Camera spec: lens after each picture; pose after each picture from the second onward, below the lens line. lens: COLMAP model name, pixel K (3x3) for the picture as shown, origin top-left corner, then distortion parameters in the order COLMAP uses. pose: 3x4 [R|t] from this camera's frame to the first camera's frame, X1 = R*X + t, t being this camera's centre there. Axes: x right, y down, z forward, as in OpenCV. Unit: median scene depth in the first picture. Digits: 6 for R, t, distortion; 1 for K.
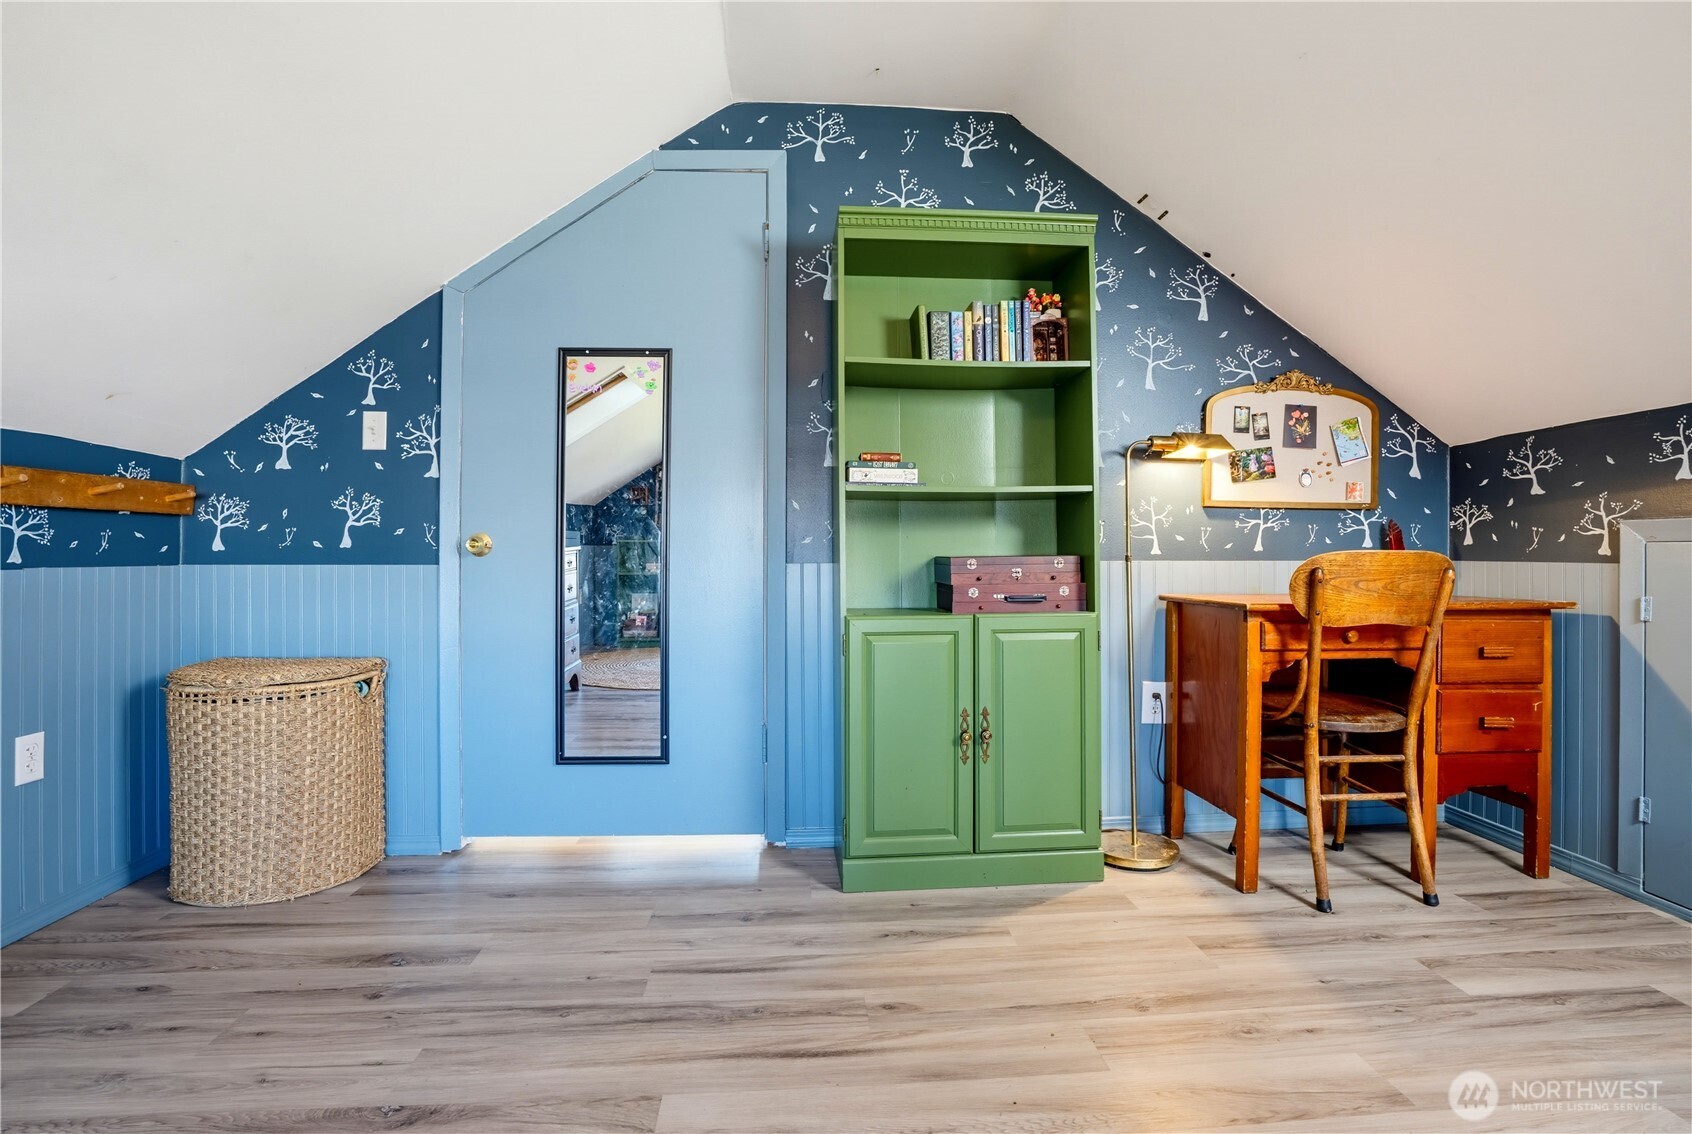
lens RADIAL K [[798.4, 0, 835.6], [0, 798.4, 546.0], [0, 0, 1]] dist [-0.053830, 0.019568]
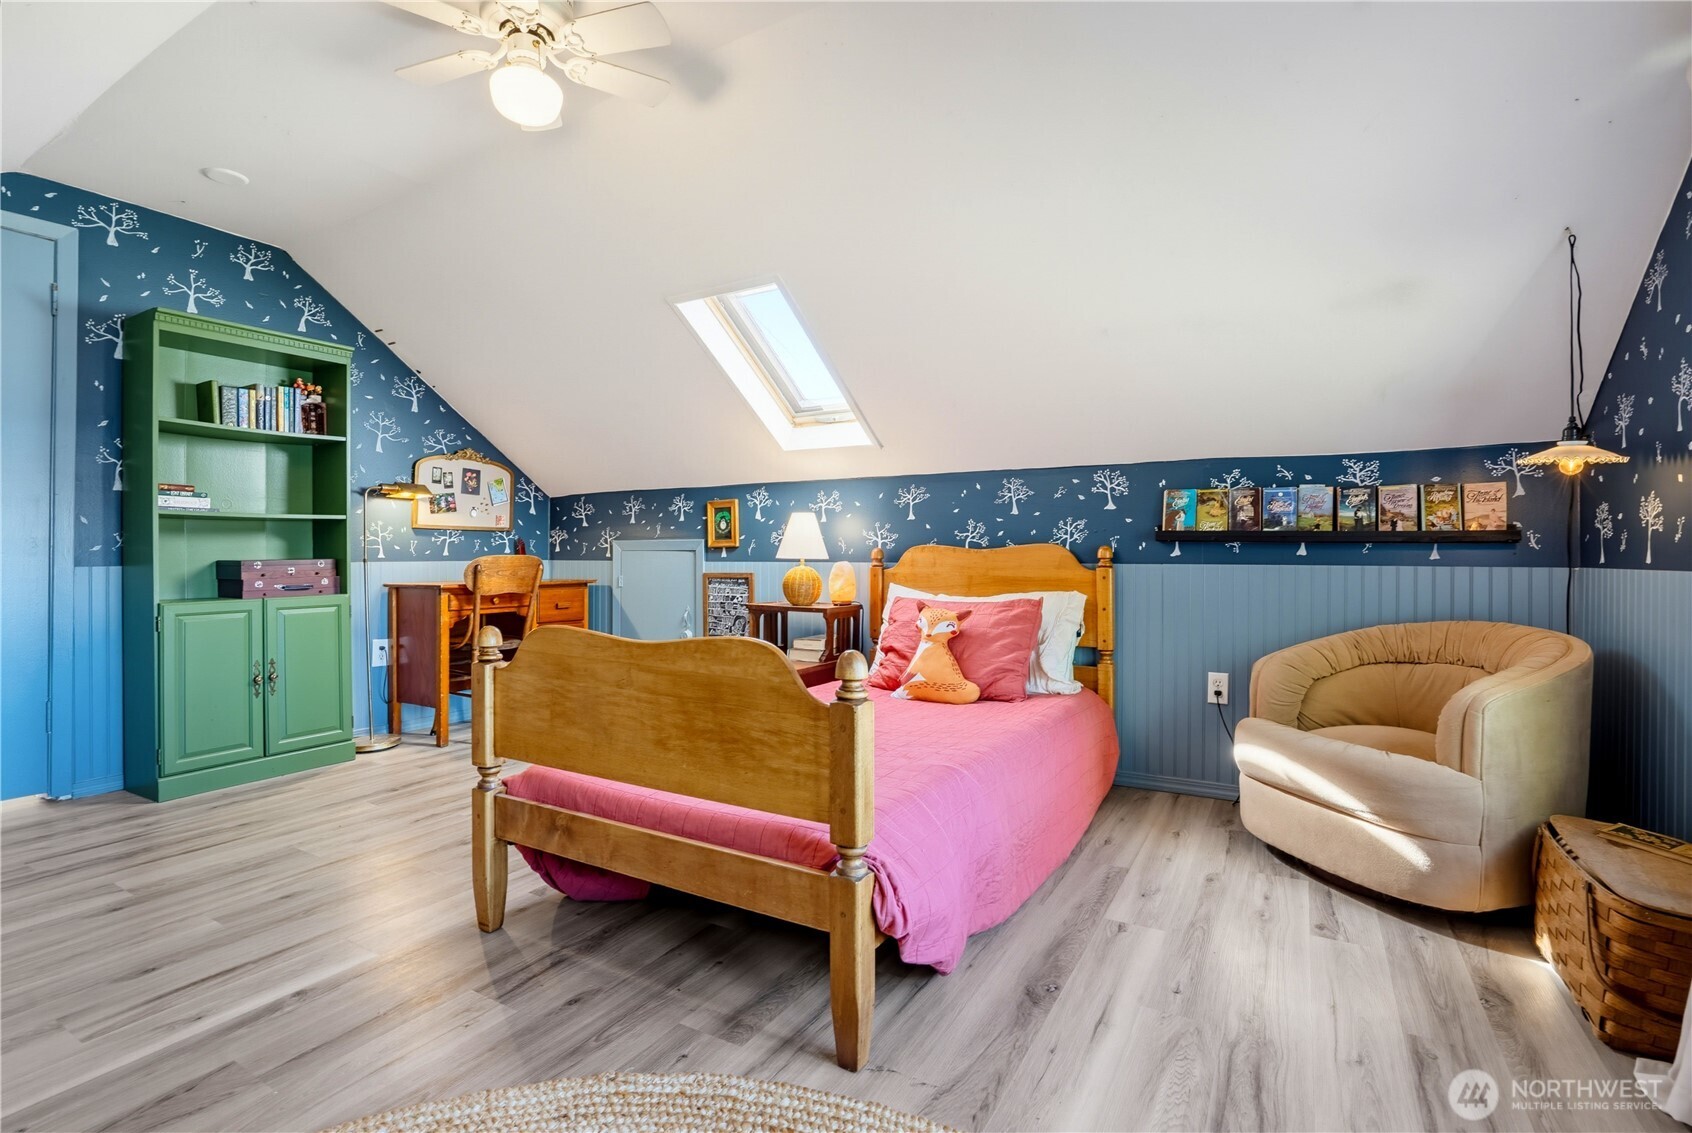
lens RADIAL K [[798.4, 0, 848.2], [0, 798.4, 539.9], [0, 0, 1]] dist [-0.053830, 0.019568]
pose [[0.560551, 0.011240, 0.828044, -0.382364], [-0.002954, 0.999929, -0.011574, -0.010122], [-0.828115, 0.004042, 0.560544, -0.666517]]
